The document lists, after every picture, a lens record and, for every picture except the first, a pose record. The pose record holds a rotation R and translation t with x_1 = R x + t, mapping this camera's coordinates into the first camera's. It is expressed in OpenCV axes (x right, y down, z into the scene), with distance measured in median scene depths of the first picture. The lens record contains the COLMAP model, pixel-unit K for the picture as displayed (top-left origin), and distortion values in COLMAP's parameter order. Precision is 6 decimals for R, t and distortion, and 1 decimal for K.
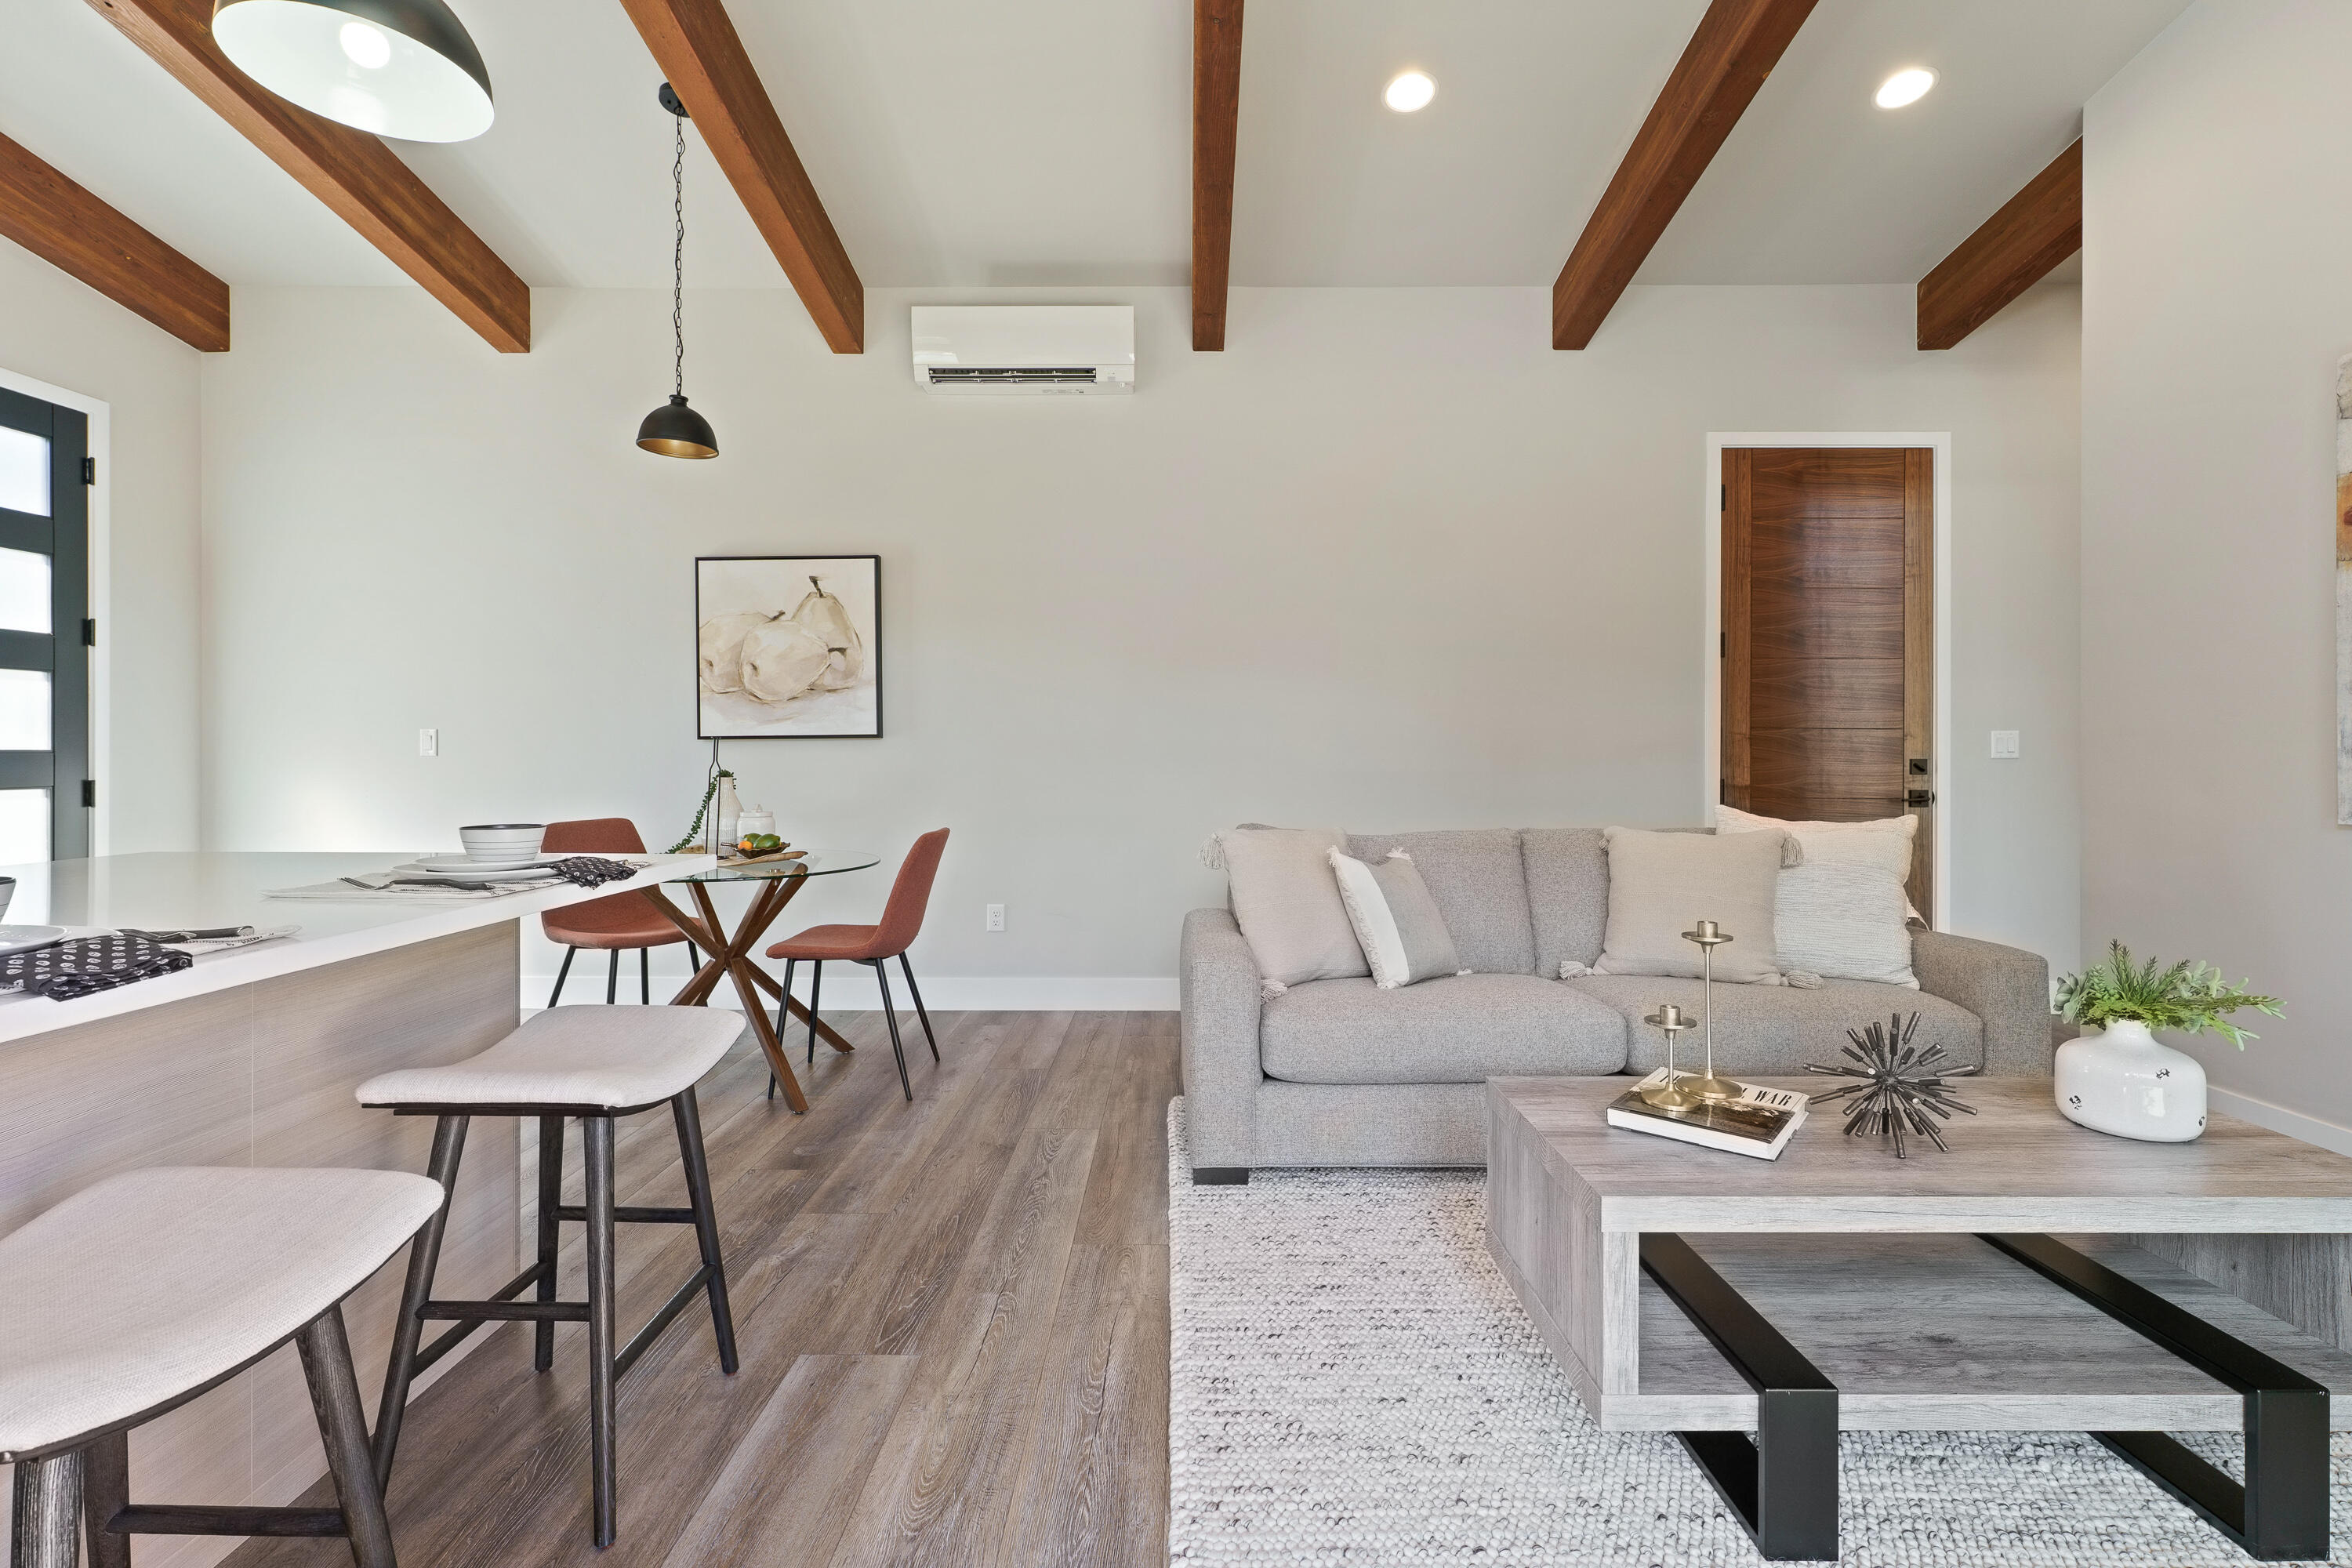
lens RADIAL K [[1065.5, 0, 1184.9], [0, 1065.5, 751.2], [0, 0, 1]] dist [-0.000290, 0.000001]
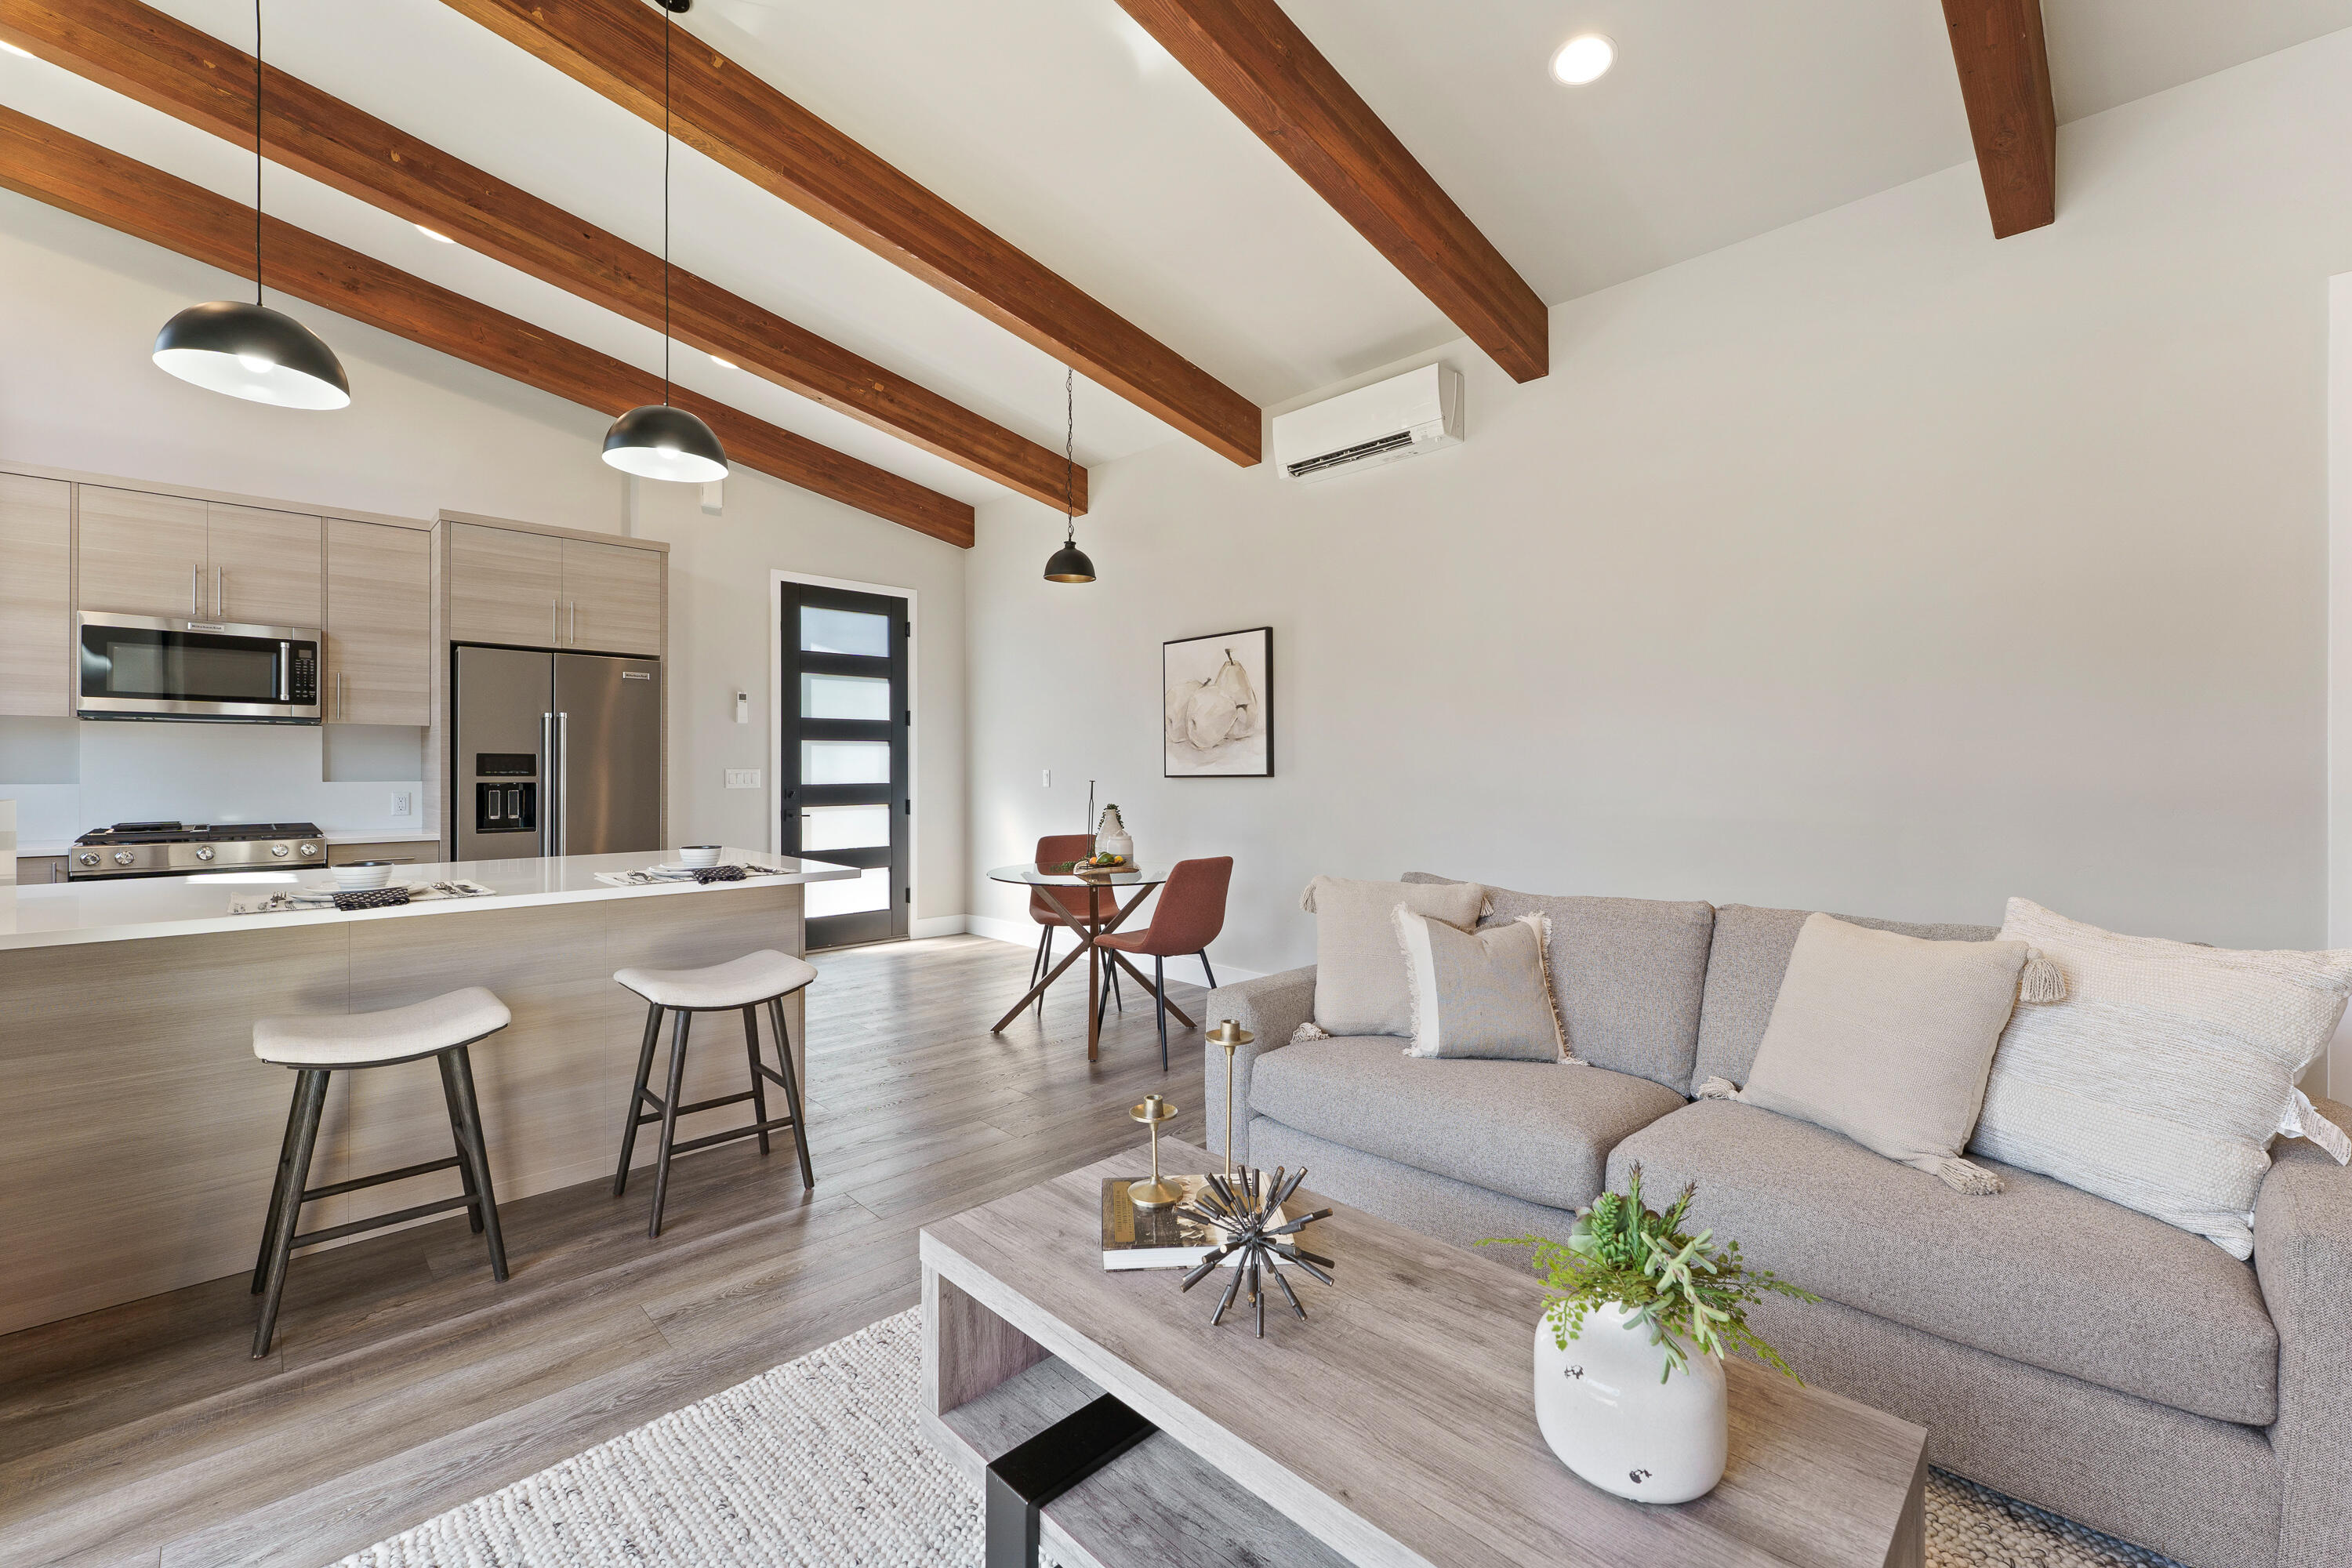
lens RADIAL K [[971.3, 0, 1174.8], [0, 971.3, 765.3], [0, 0, 1]] dist [-0.000394, -0.000148]
pose [[0.699214, -0.002812, -0.714907, 0.472943], [0.003898, 0.999992, -0.000121, -0.028824], [0.714902, -0.002702, 0.699219, 0.164780]]
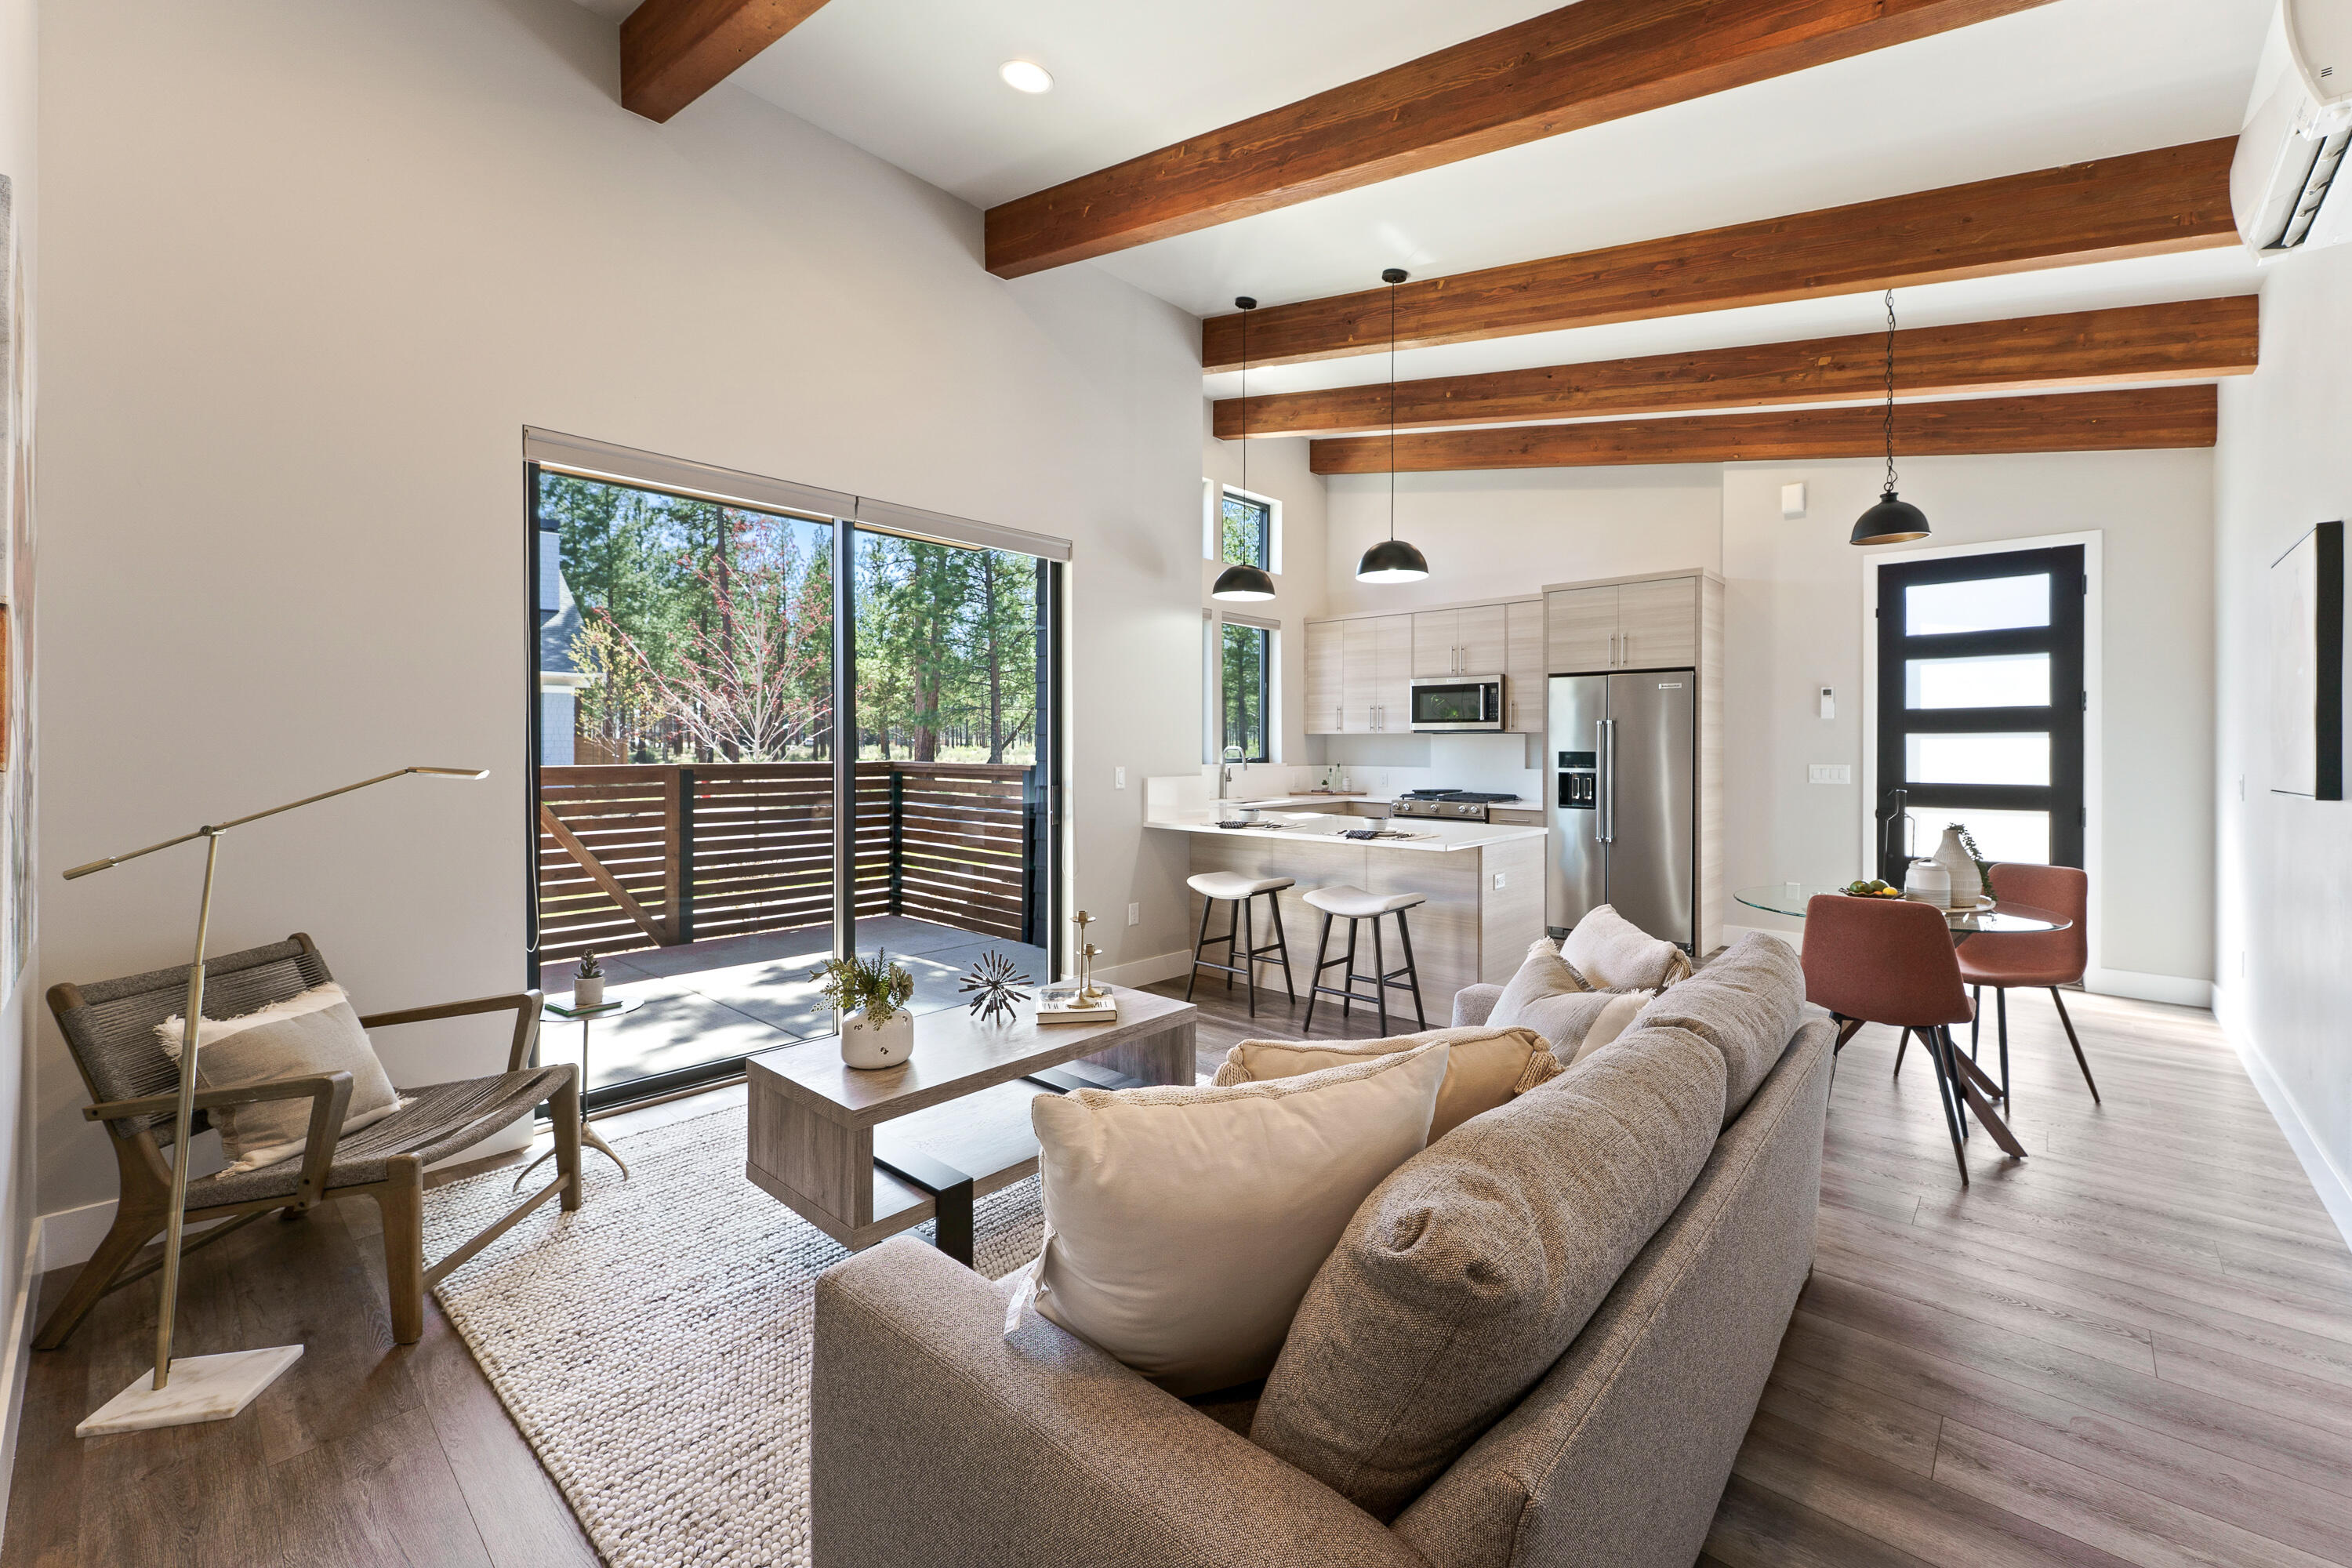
lens RADIAL K [[958.3, 0, 1164.2], [0, 958.3, 745.8], [0, 0, 1]] dist [-0.000216, -0.000098]
pose [[-0.681758, -0.002396, -0.731573, 0.701084], [0.002176, 0.999984, -0.005303, -0.048605], [0.731574, -0.005207, -0.681742, 0.971408]]
